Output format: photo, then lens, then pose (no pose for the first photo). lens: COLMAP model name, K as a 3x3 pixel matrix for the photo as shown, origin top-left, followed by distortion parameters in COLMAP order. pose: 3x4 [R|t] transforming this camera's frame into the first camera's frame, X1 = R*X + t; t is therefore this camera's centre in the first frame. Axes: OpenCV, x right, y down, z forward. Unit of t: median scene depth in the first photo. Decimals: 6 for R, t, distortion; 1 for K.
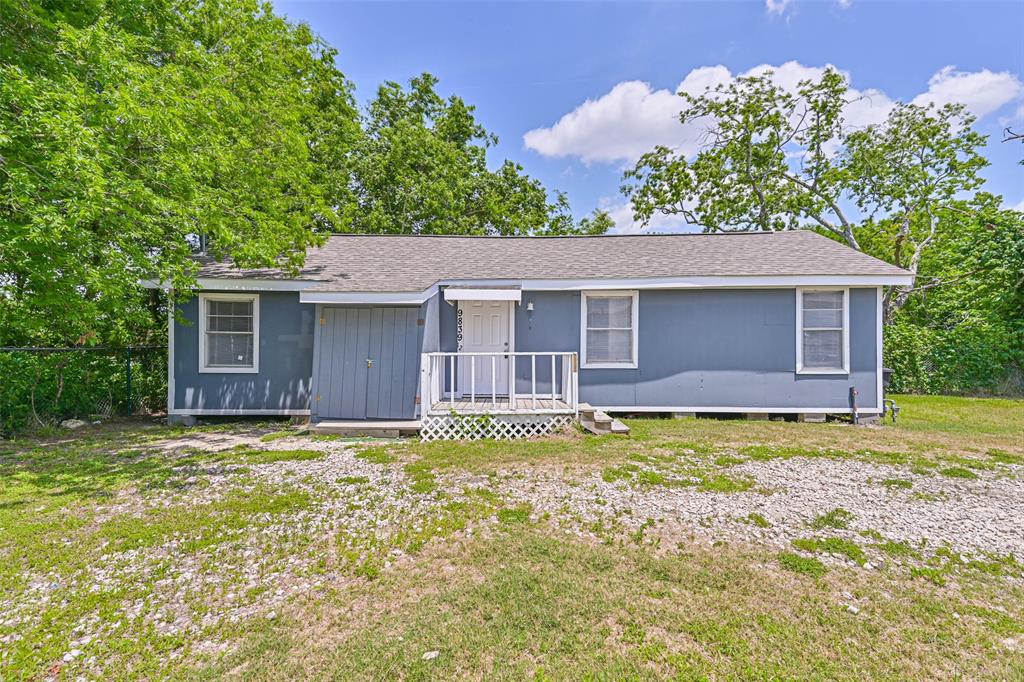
lens RADIAL K [[511.1, 0, 490.8], [0, 511.1, 339.5], [0, 0, 1]] dist [0.001168, 0.000154]
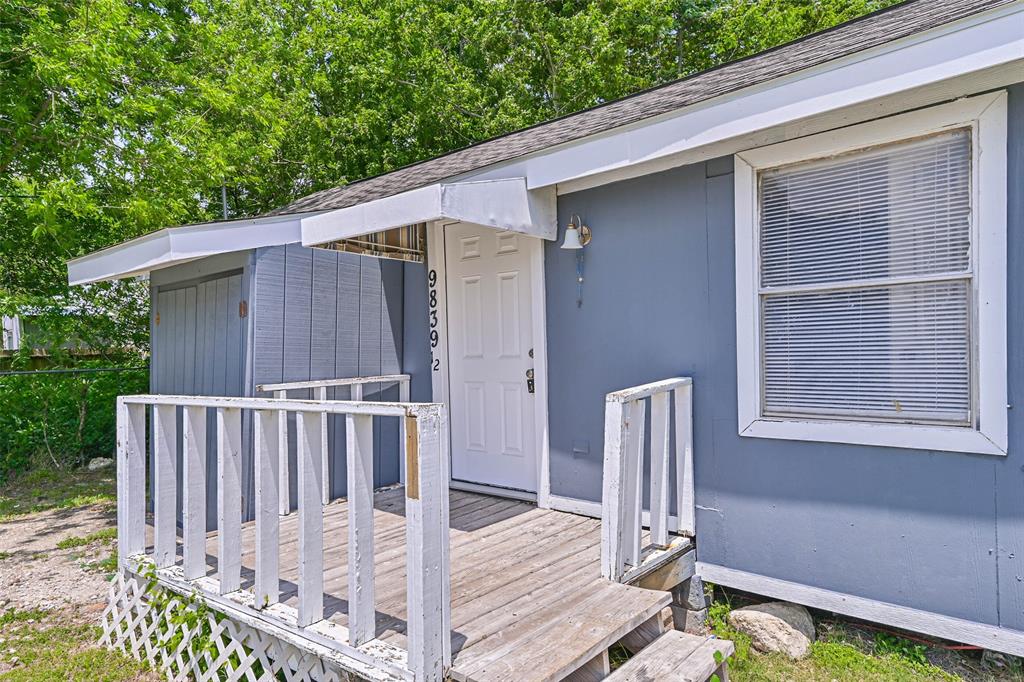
lens RADIAL K [[616.7, 0, 512.0], [0, 616.7, 341.0], [0, 0, 1]] dist [0.051208, -0.000214]
pose [[0.773264, -0.028943, -0.633423, 0.300542], [0.045250, 0.998930, 0.009595, -0.004366], [0.632468, -0.036081, 0.773746, 0.666735]]
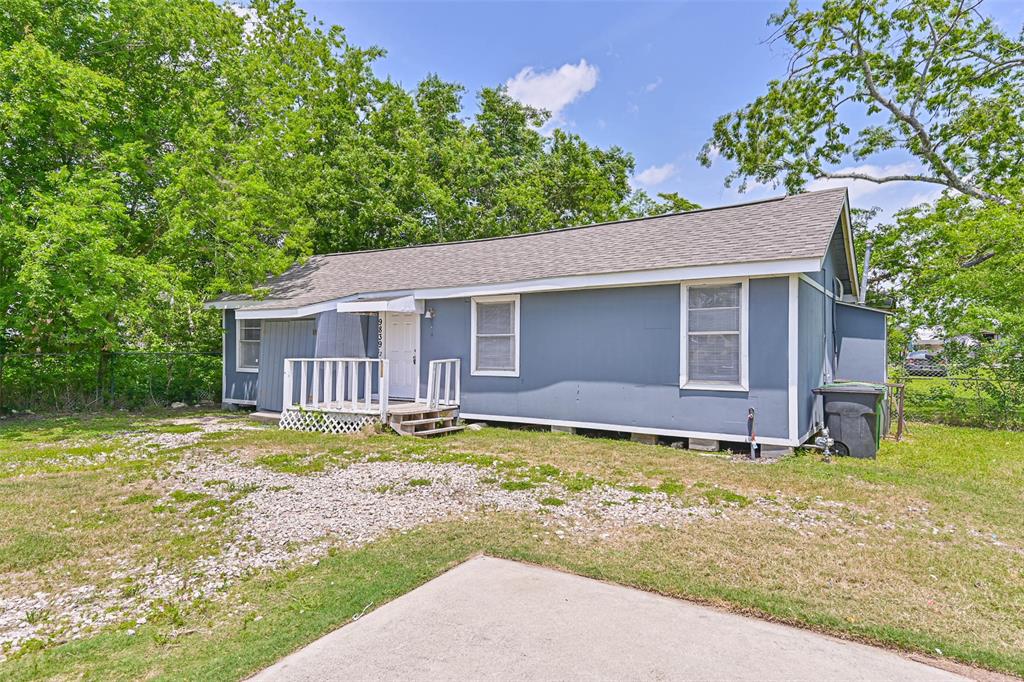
lens RADIAL K [[616.7, 0, 512.0], [0, 616.7, 341.0], [0, 0, 1]] dist [0.051208, -0.000214]
pose [[0.847489, -0.004431, -0.530794, 0.894438], [0.004023, 0.999990, -0.001924, -0.007767], [0.530797, -0.000505, 0.847499, 0.023713]]
